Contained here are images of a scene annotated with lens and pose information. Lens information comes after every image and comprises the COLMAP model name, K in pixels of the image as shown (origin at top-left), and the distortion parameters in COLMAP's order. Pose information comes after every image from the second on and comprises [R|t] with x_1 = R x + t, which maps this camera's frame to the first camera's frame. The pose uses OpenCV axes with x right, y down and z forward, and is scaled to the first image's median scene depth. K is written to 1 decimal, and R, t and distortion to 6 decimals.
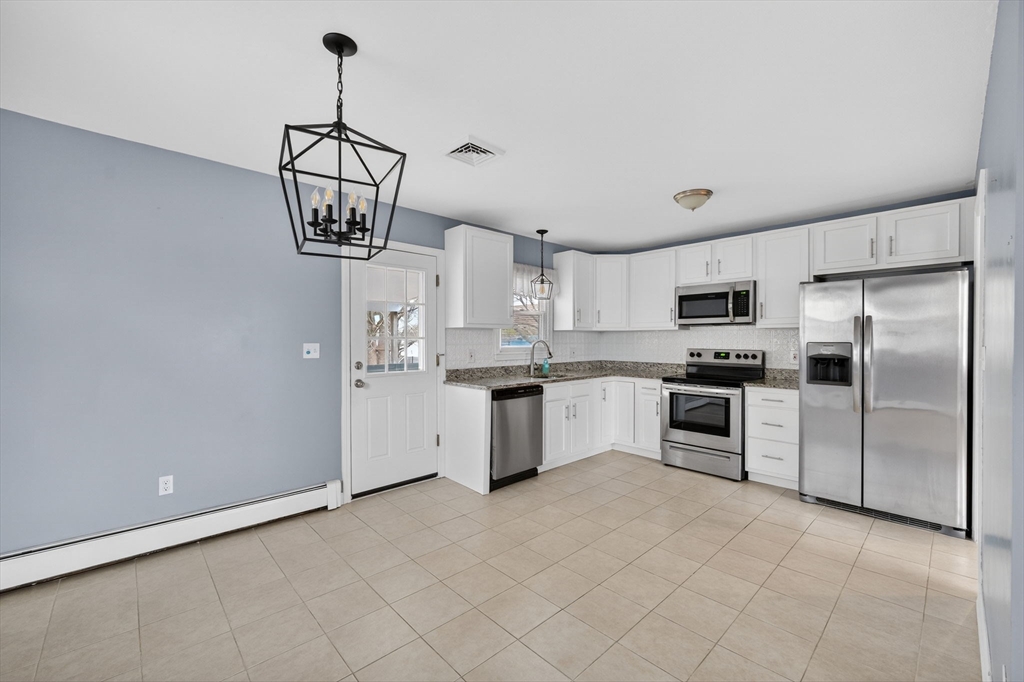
lens RADIAL K [[446.1, 0, 543.9], [0, 446.1, 343.7], [0, 0, 1]] dist [-0.000864, -0.000004]
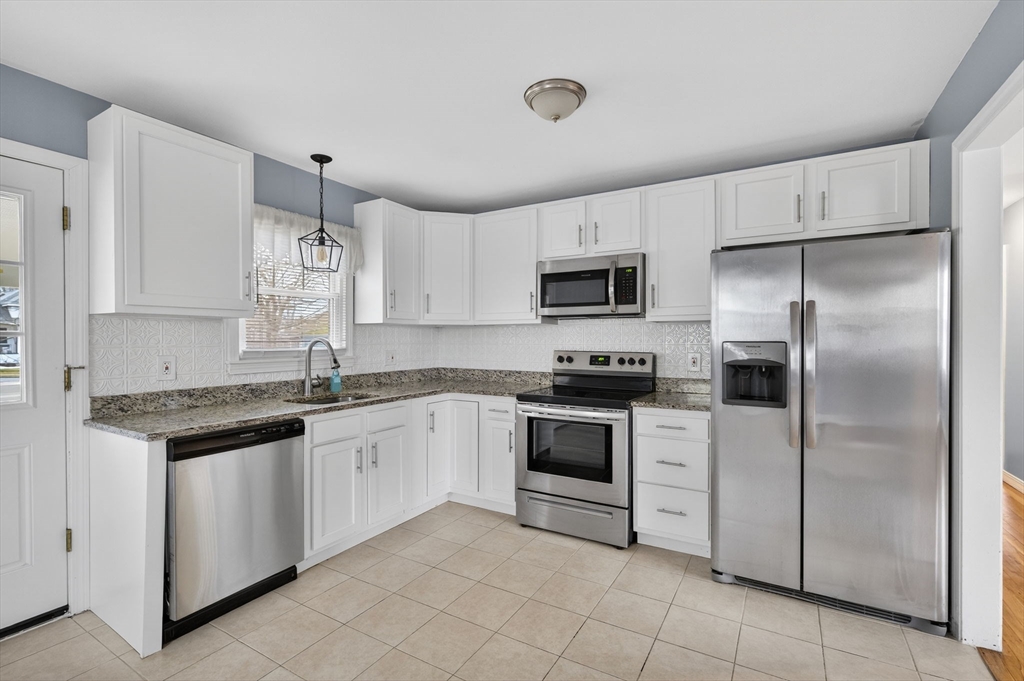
lens RADIAL K [[457.9, 0, 550.1], [0, 457.9, 341.7], [0, 0, 1]] dist [0.013835, -0.000315]
pose [[0.961673, -0.001966, 0.274191, 0.130882], [0.003104, 0.999988, -0.003719, -0.000728], [-0.274181, 0.004427, 0.961668, 0.341570]]
